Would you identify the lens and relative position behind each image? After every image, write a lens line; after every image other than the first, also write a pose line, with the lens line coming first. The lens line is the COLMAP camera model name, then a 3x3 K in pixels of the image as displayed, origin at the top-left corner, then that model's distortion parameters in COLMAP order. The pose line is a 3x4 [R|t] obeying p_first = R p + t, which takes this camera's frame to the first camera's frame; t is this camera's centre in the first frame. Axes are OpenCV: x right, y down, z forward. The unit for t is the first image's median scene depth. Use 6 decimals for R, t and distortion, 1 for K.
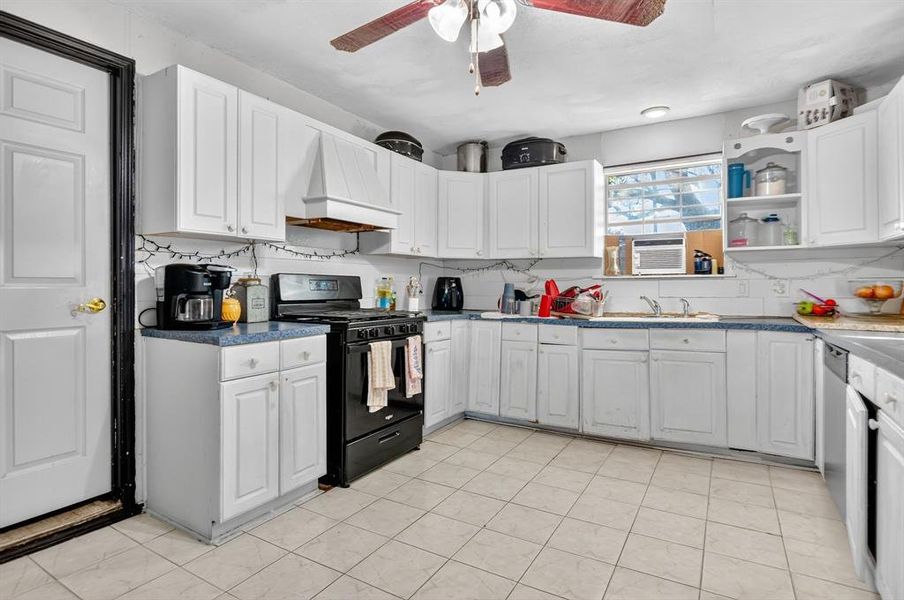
lens RADIAL K [[460.8, 0, 452.3], [0, 460.8, 284.5], [0, 0, 1]] dist [-0.006509, 0.000295]
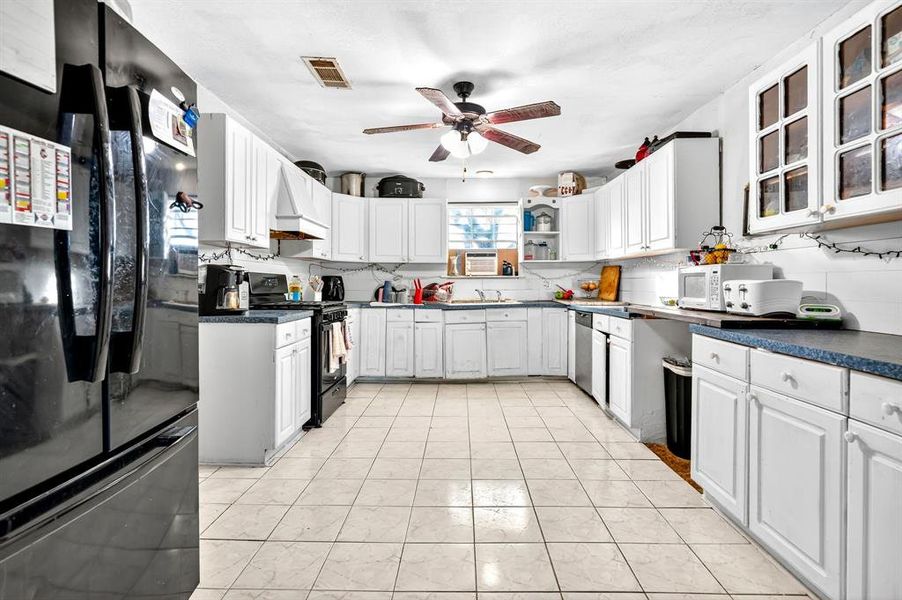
lens RADIAL K [[469.4, 0, 425.5], [0, 469.4, 282.0], [0, 0, 1]] dist [-0.000746, -0.000264]
pose [[0.875588, 0.002463, 0.483053, -0.527075], [-0.002120, 0.999997, -0.001256, 0.002992], [-0.483055, 0.000076, 0.875590, -0.326157]]
